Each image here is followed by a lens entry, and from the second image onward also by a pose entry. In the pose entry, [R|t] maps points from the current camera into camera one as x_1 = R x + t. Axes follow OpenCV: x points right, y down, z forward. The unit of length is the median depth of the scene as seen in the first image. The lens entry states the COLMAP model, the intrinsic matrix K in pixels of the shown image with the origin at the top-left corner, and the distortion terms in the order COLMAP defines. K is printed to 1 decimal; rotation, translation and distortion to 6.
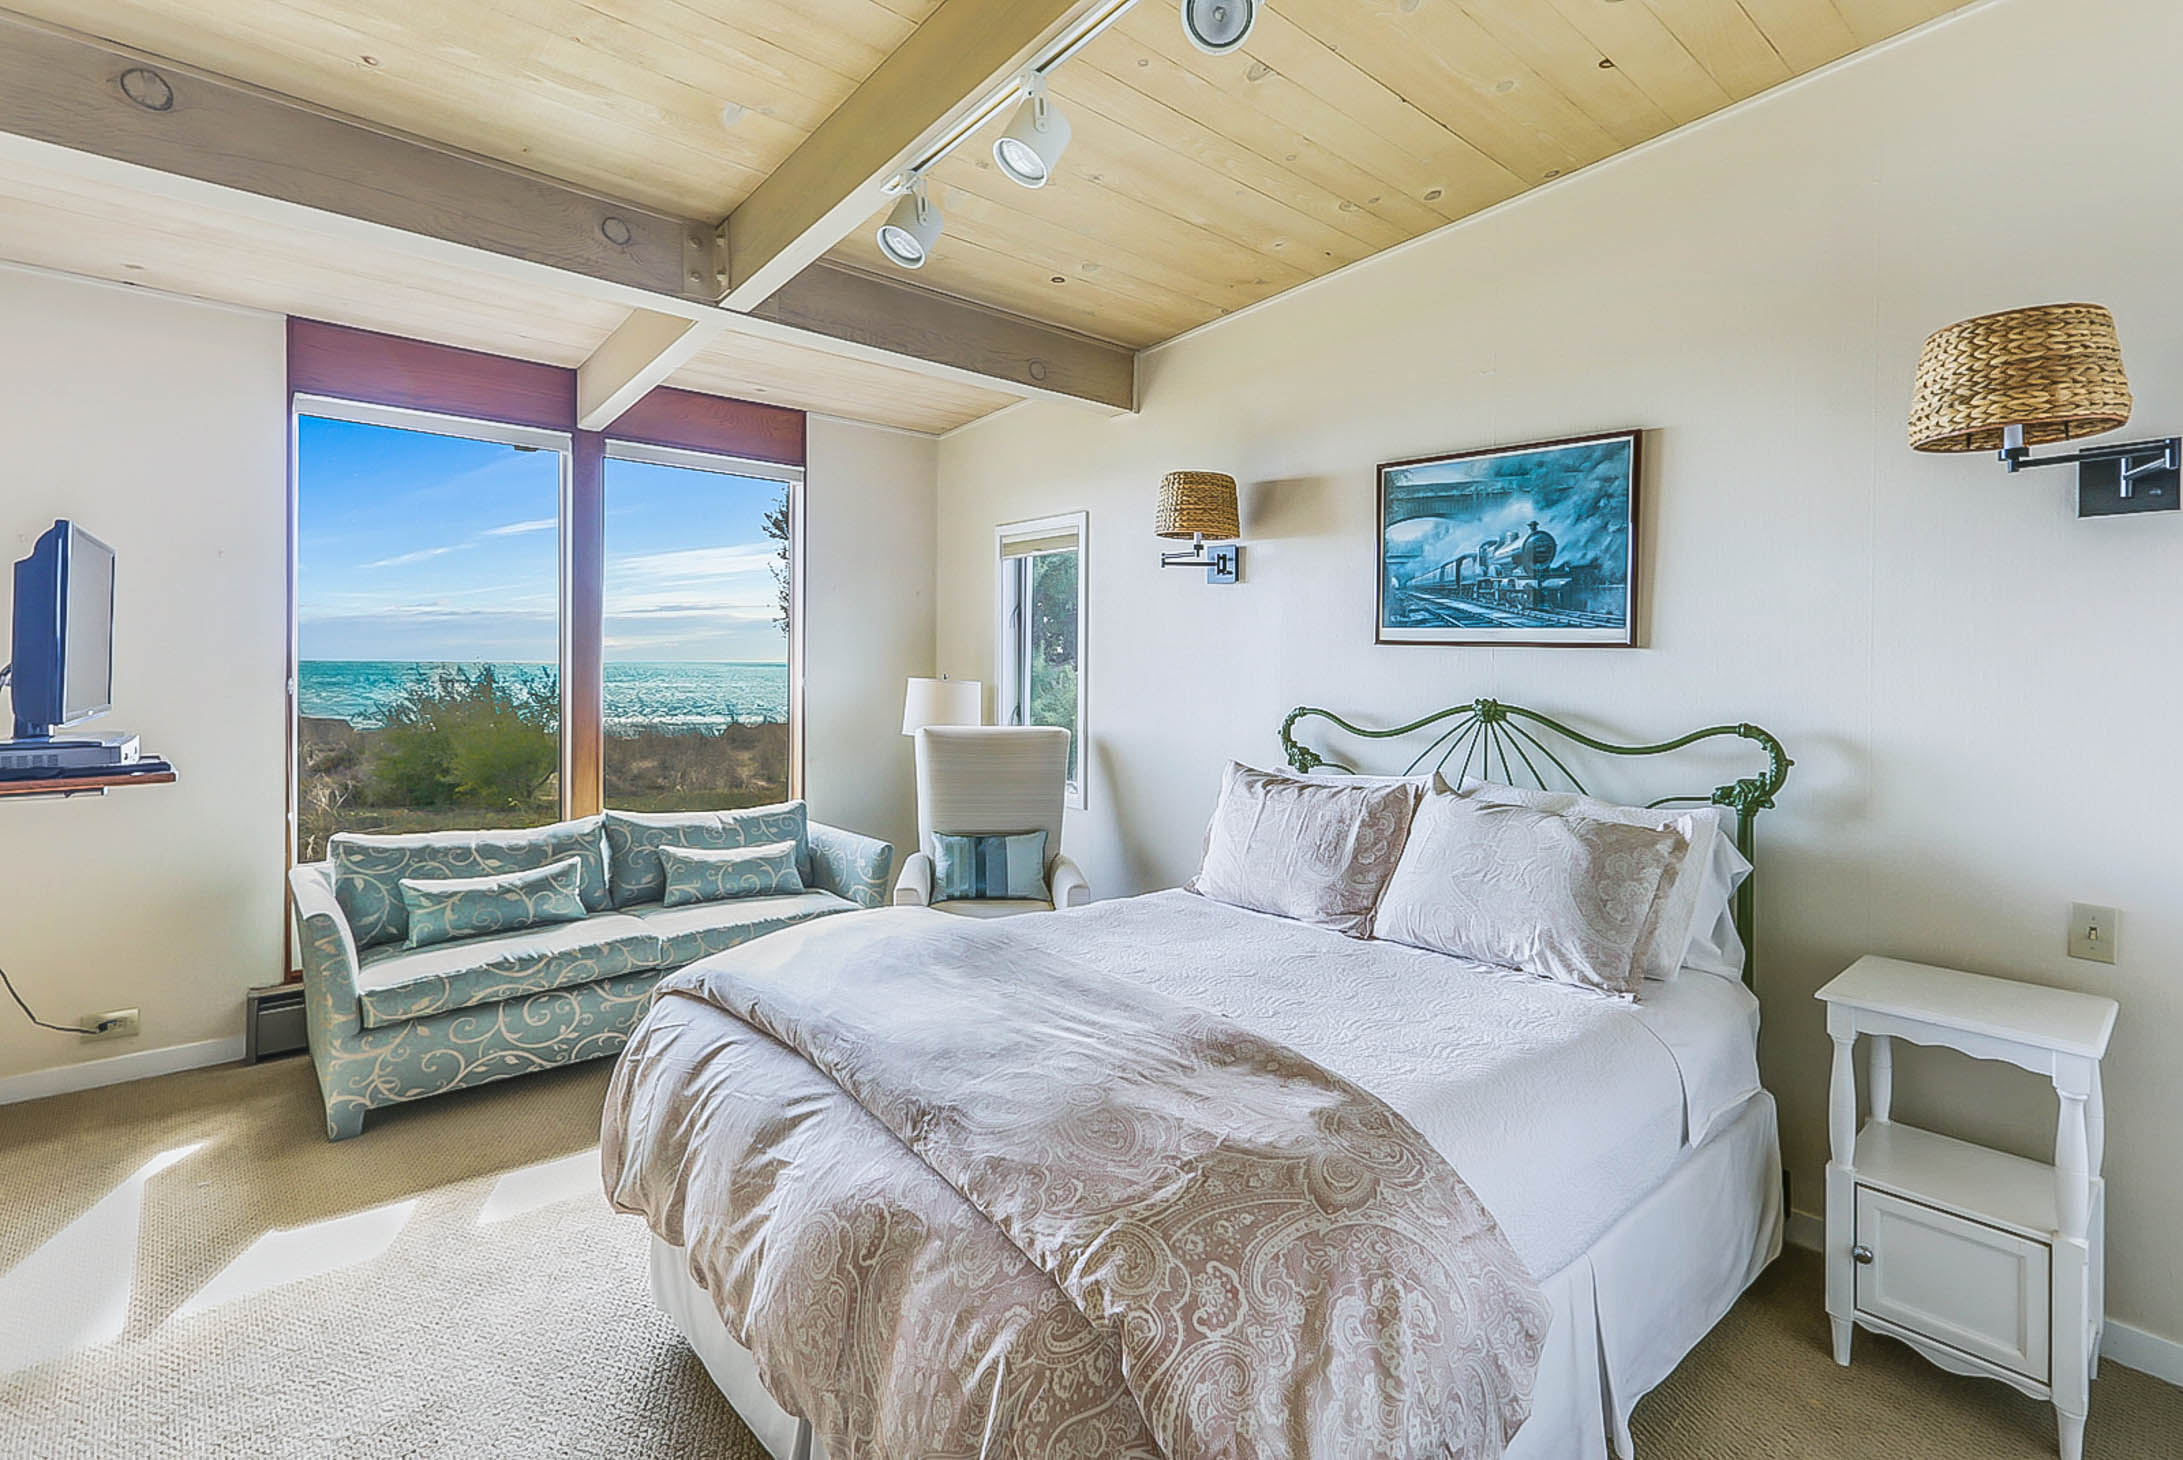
lens RADIAL K [[986.3, 0, 1058.7], [0, 986.3, 685.0], [0, 0, 1]] dist [0.002988, 0.000173]
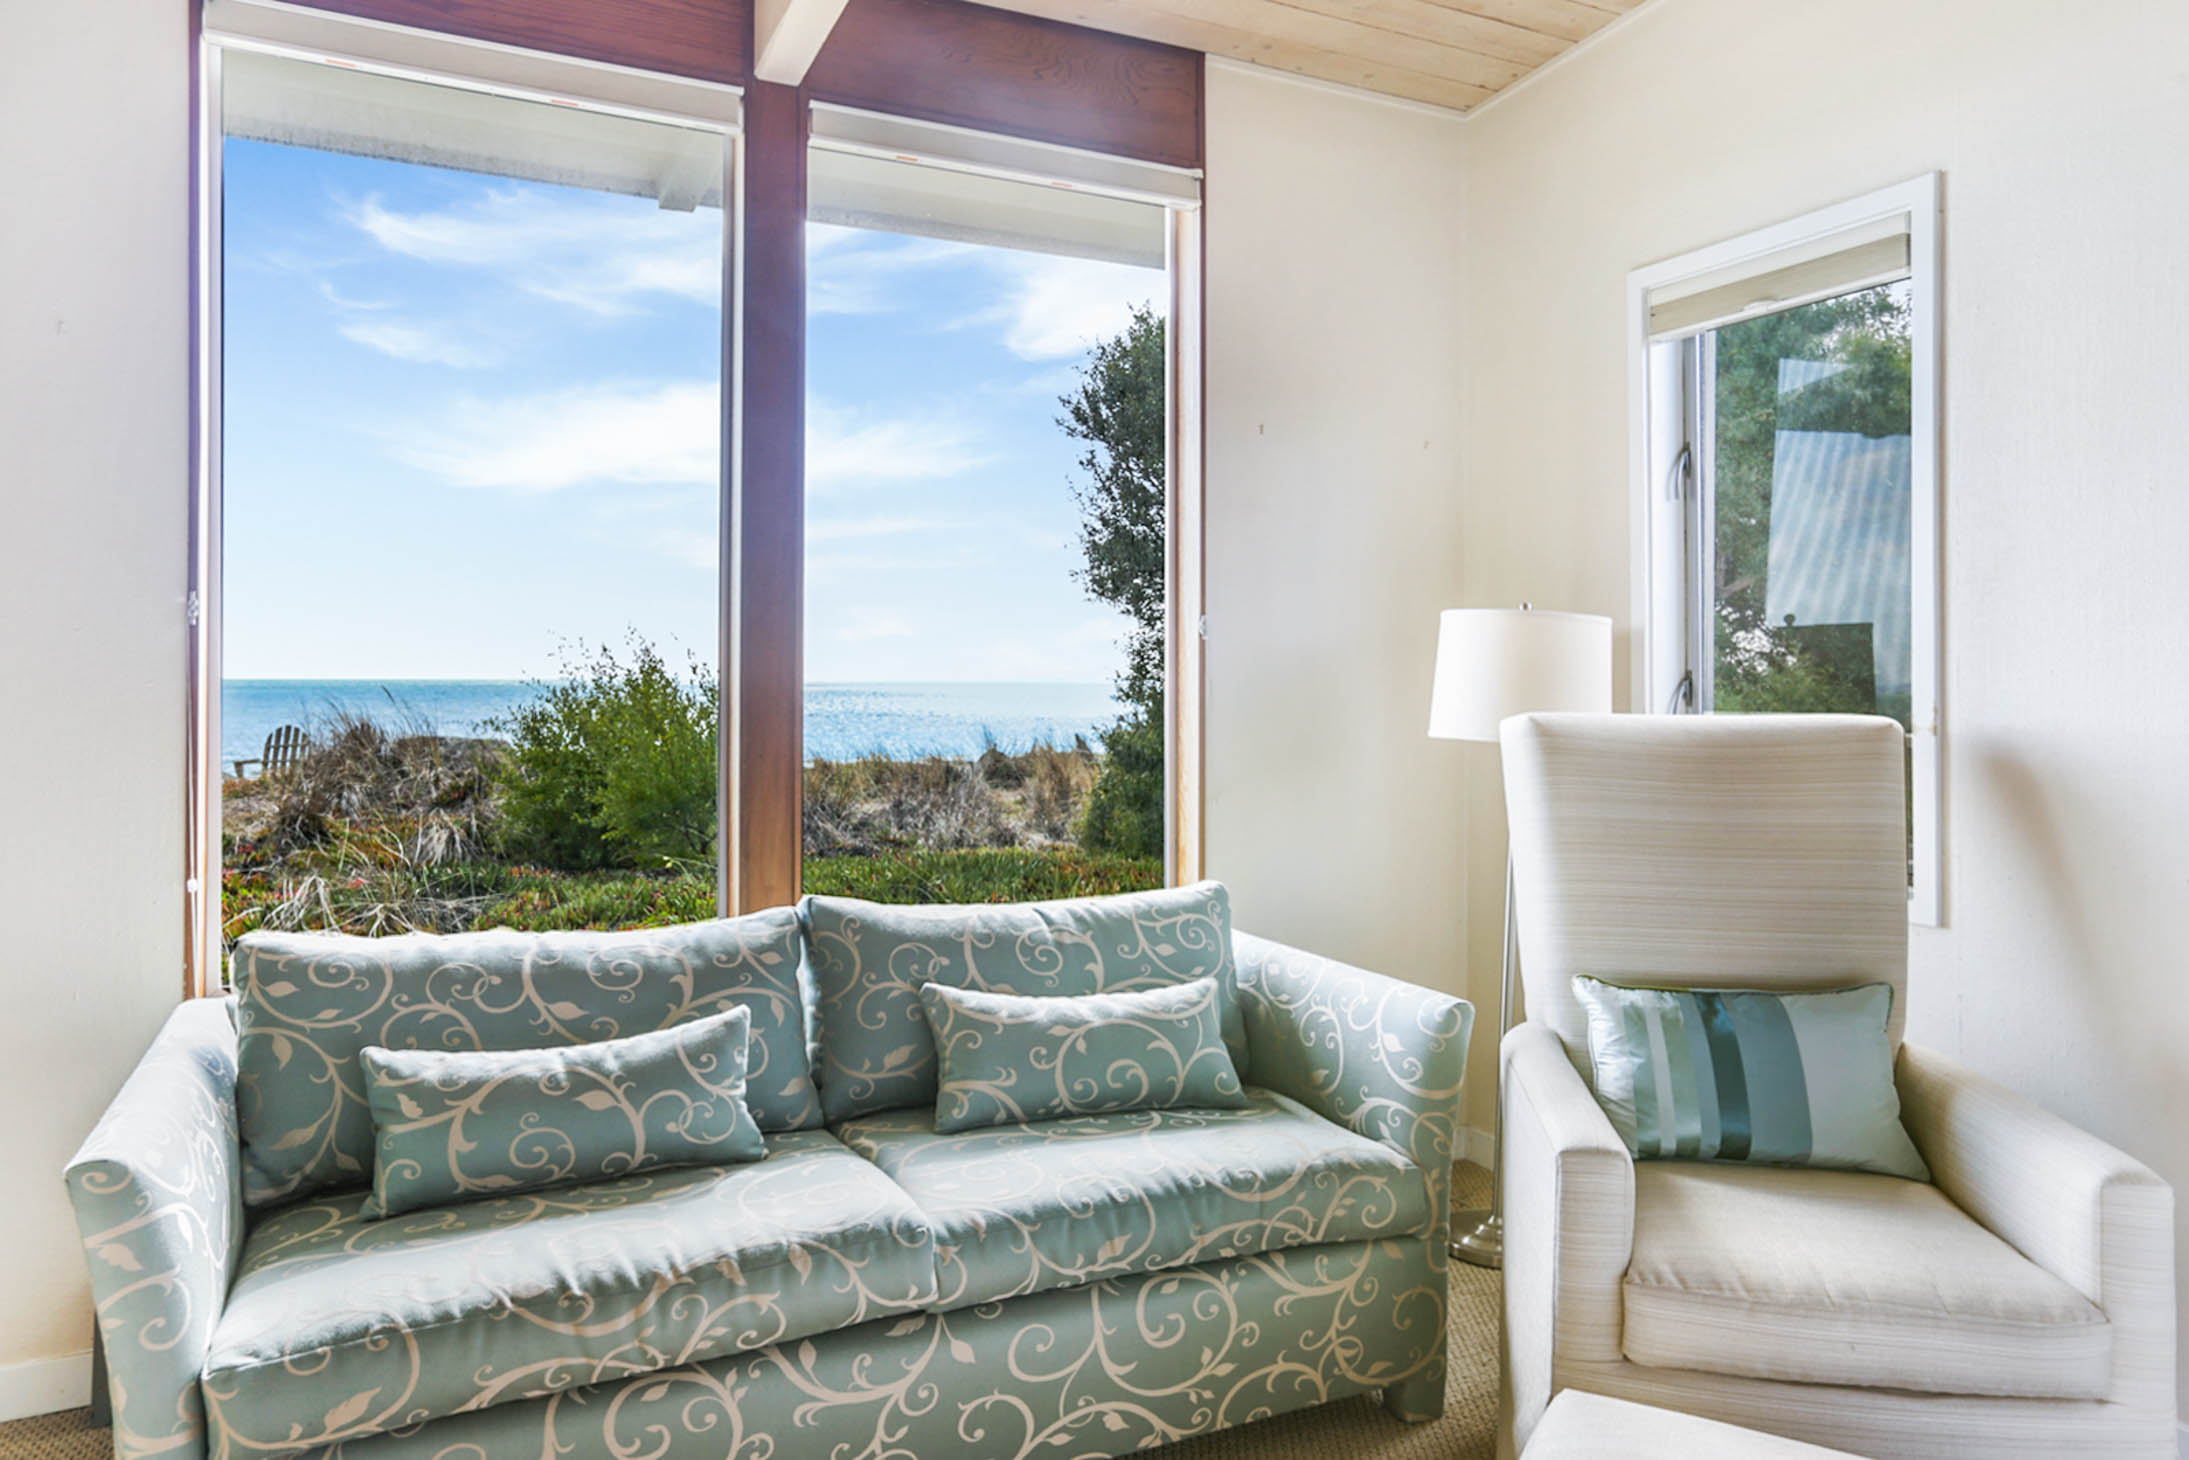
lens RADIAL K [[1429.1, 0, 1100.3], [0, 1429.1, 722.4], [0, 0, 1]] dist [-0.046541, -0.001570]
pose [[0.971851, 0.003917, -0.235565, -0.188199], [-0.000535, 0.999896, 0.014419, 0.042460], [0.235597, -0.013887, 0.971752, 0.427174]]
